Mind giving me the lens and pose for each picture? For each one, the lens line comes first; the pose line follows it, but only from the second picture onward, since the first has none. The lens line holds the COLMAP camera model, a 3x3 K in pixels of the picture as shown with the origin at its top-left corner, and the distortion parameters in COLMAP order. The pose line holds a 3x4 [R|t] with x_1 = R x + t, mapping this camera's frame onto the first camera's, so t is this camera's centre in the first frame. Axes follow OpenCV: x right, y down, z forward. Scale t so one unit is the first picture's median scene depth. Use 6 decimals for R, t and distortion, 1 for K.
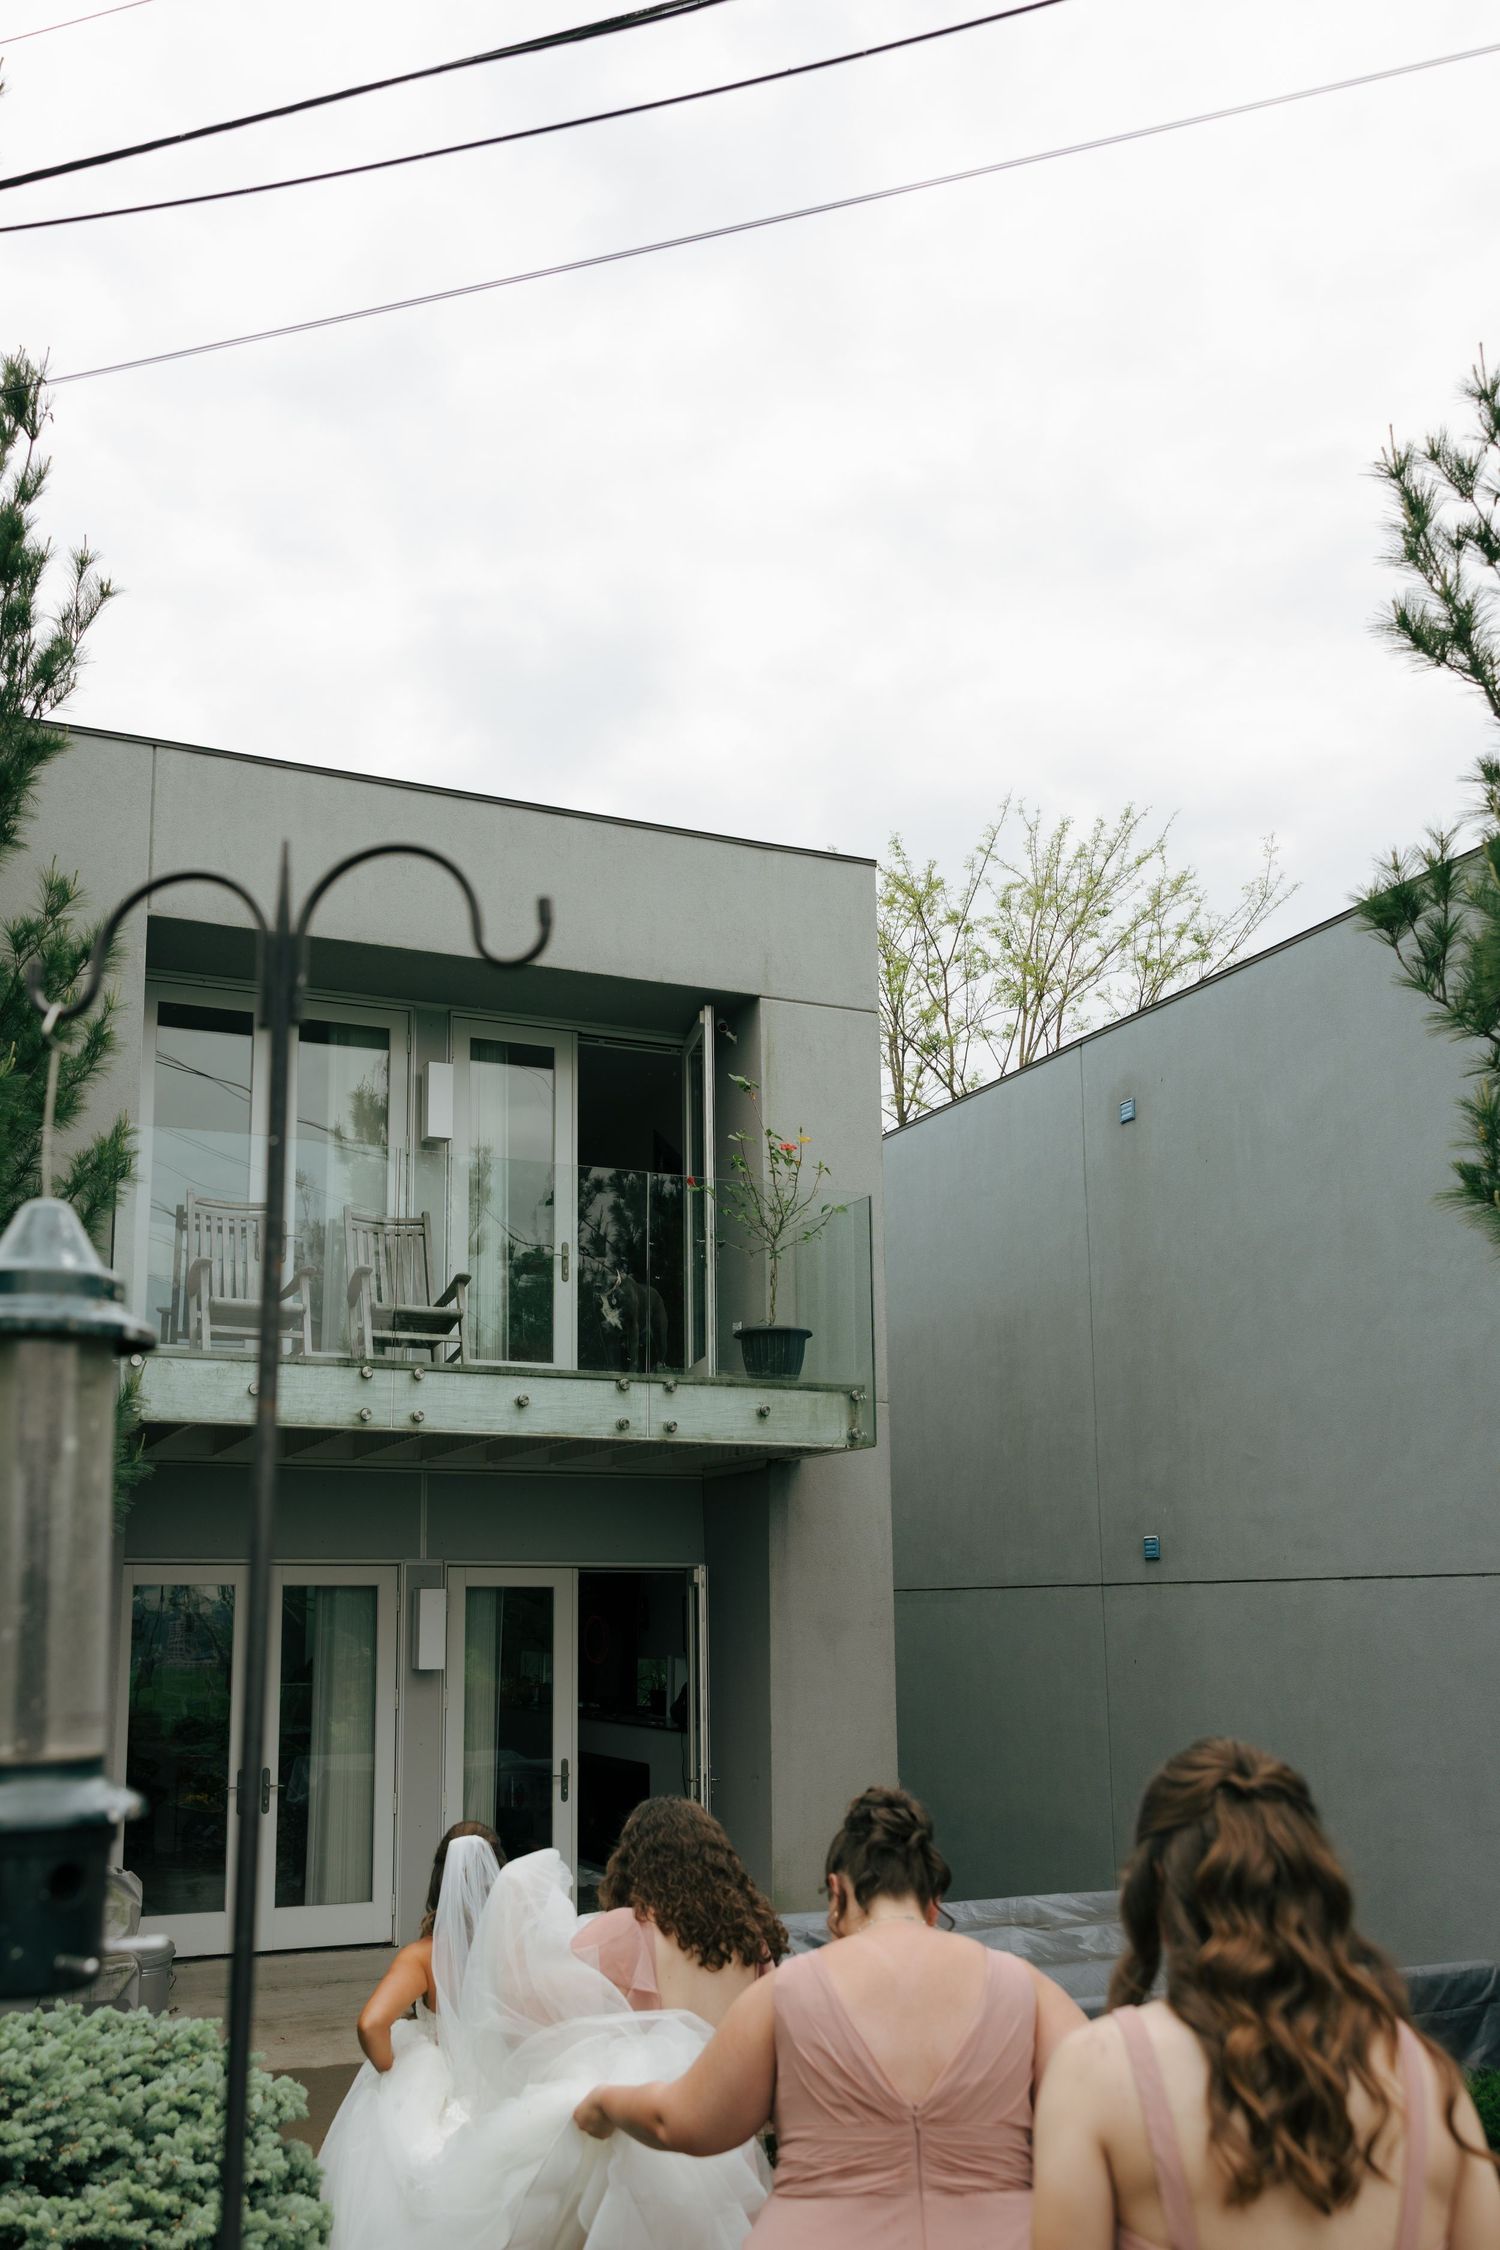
lens RADIAL K [[1831.3, 0, 624.0], [0, 1831.3, 1325.9], [0, 0, 1]] dist [0.000479, -0.007568]
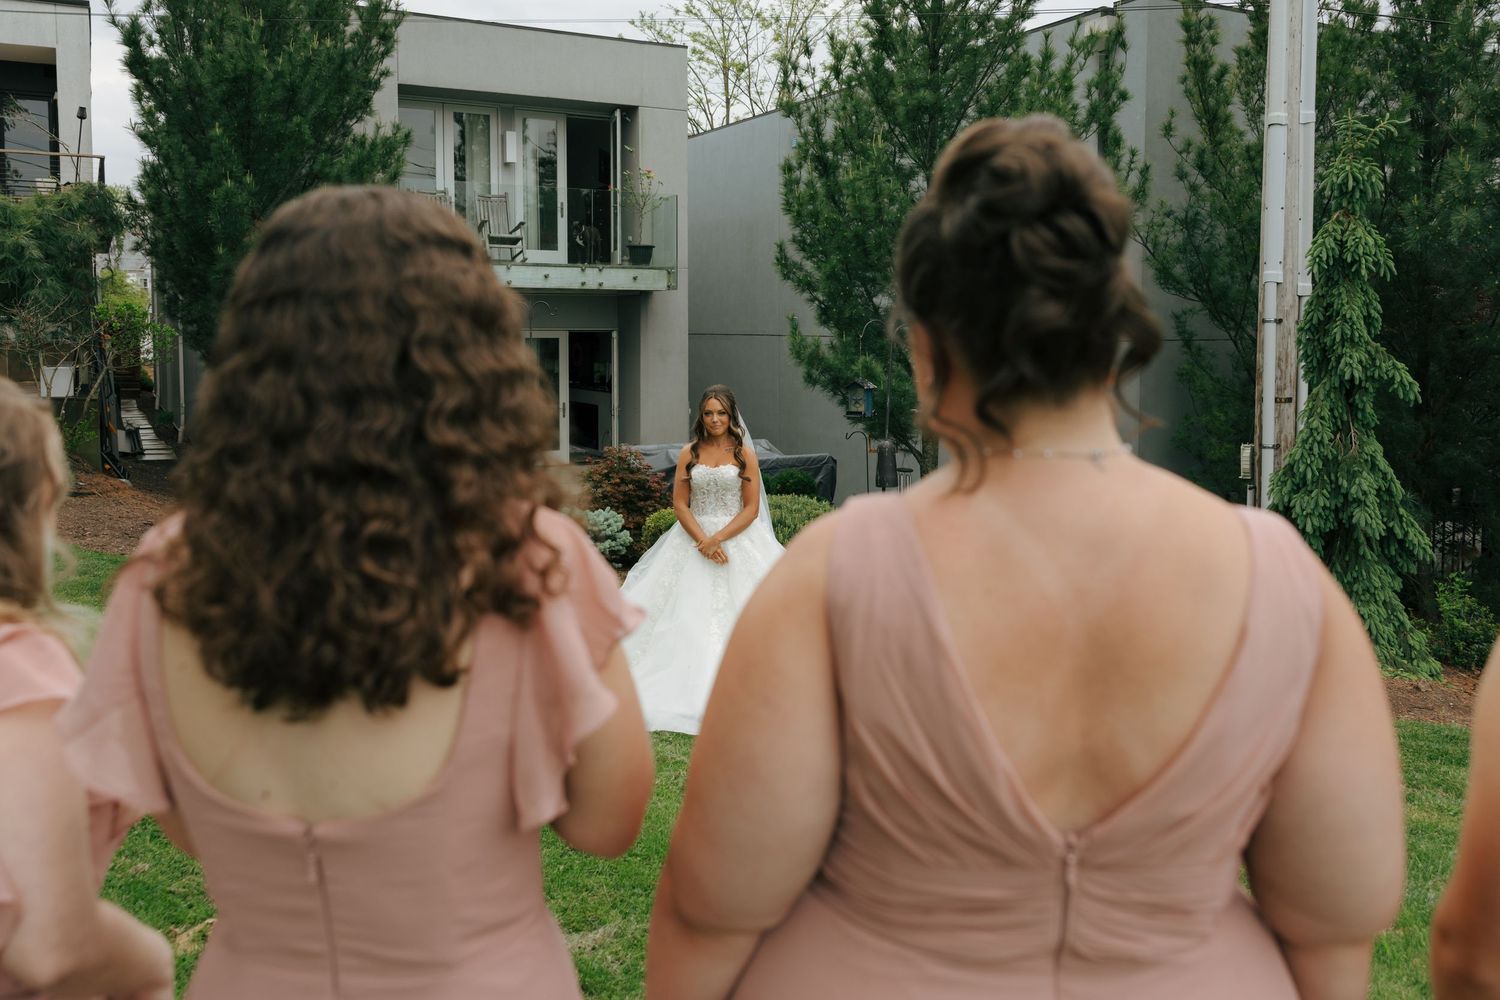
lens RADIAL K [[1203.4, 0, 753.3], [0, 1203.4, 402.7], [0, 0, 1]] dist [0.005770, 0.007334]
pose [[0.992545, -0.005768, 0.121740, 0.027223], [-0.021033, 0.975785, 0.217717, -0.148833], [-0.120048, -0.218655, 0.968390, -0.724756]]
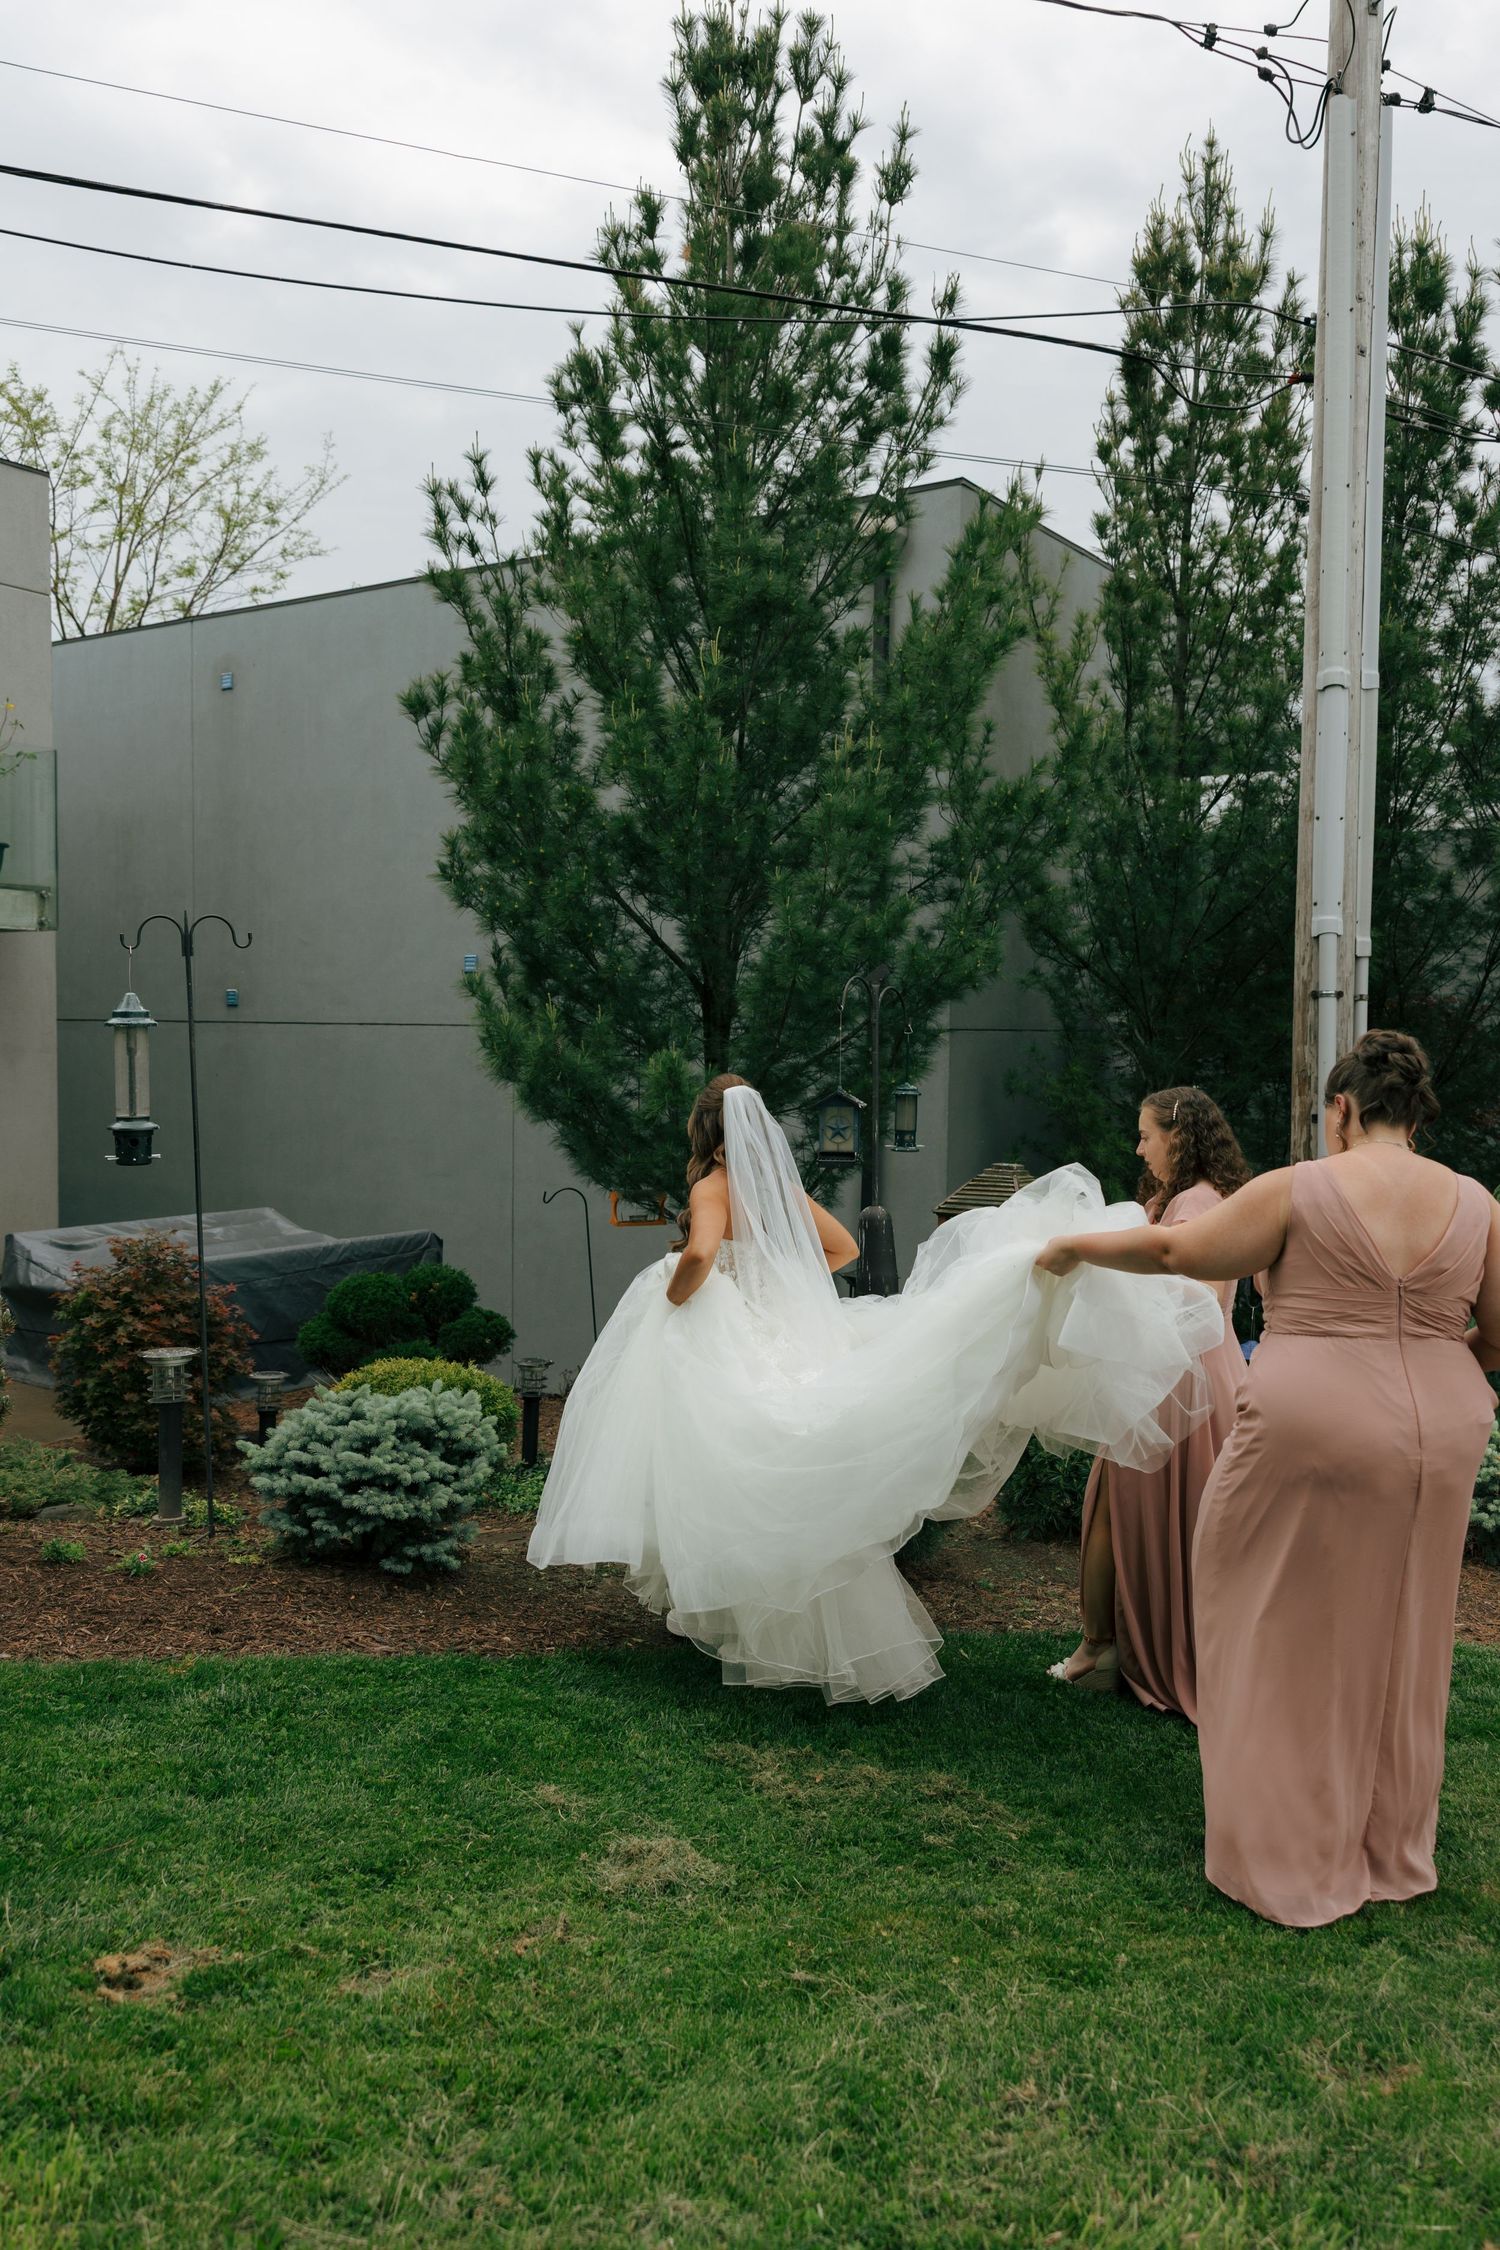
lens RADIAL K [[1760.9, 0, 753.2], [0, 1760.9, 1138.6], [0, 0, 1]] dist [0.004169, -0.003995]
pose [[0.822270, -0.025430, 0.568529, -0.186962], [-0.100392, 0.976853, 0.188891, -0.083033], [-0.560173, -0.212395, 0.800684, -0.411435]]
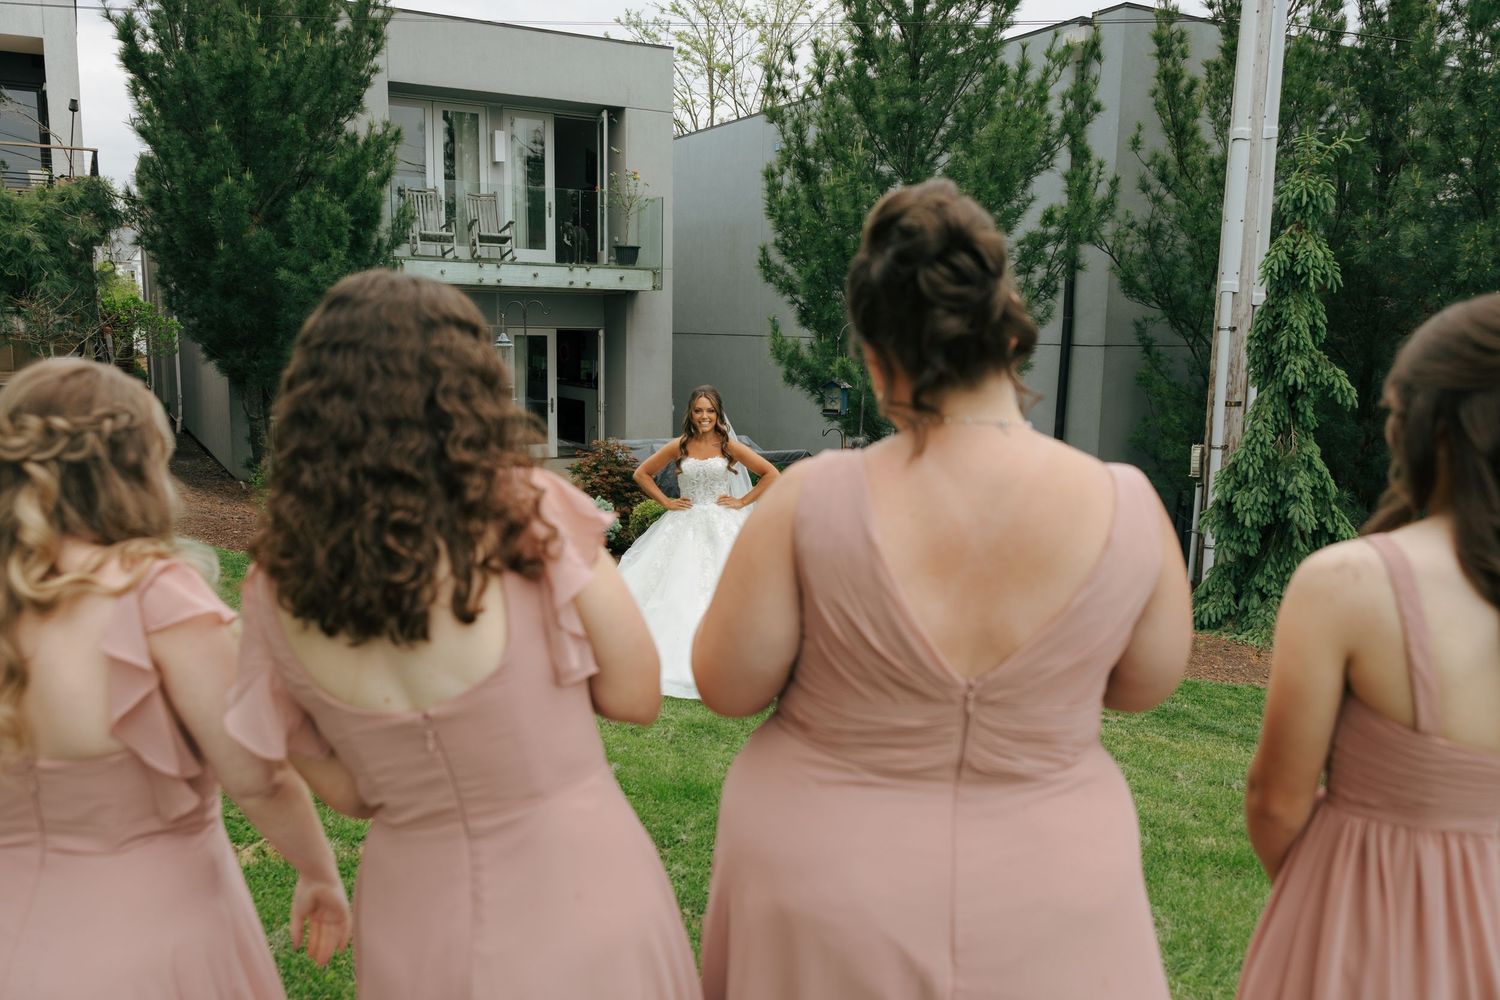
lens RADIAL K [[1173.9, 0, 749.5], [0, 1173.9, 495.9], [0, 0, 1]] dist [0.004169, -0.003995]
pose [[0.990776, -0.004355, 0.135441, 0.021706], [-0.036078, 0.954933, 0.294619, -0.154374], [-0.130620, -0.296788, 0.945968, -0.754616]]
